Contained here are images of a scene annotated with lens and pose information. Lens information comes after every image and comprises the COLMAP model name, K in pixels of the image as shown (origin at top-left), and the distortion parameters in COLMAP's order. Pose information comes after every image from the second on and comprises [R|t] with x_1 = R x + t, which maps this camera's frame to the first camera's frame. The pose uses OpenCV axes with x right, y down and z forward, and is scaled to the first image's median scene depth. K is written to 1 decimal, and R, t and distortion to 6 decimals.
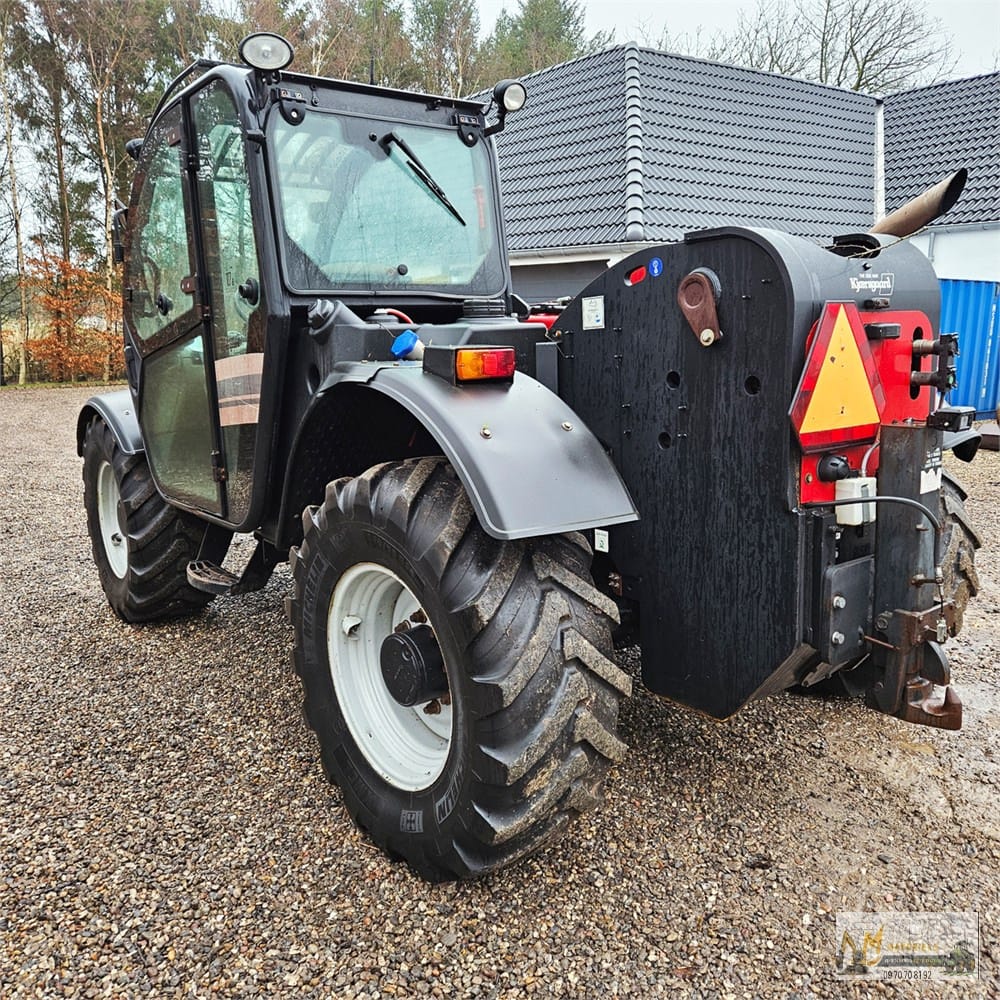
lens RADIAL K [[898.9, 0, 493.9], [0, 898.9, 498.0], [0, 0, 1]] dist [0.096119, -0.078213]
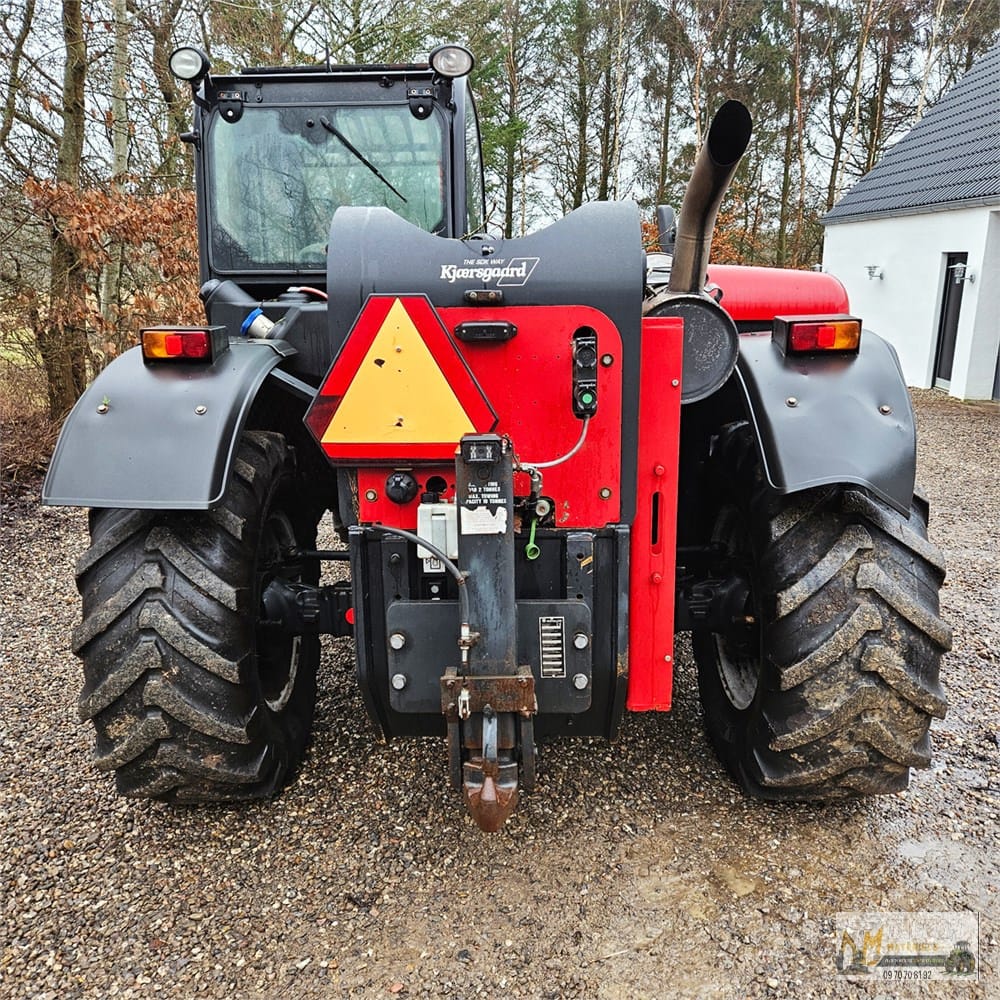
lens RADIAL K [[898.9, 0, 498.7], [0, 898.9, 499.4], [0, 0, 1]] dist [0.096119, -0.078213]
pose [[0.772939, 0.152220, -0.615950, 0.775404], [-0.119180, 0.988347, 0.094695, -0.091308], [0.623187, 0.000215, 0.782073, 0.309142]]
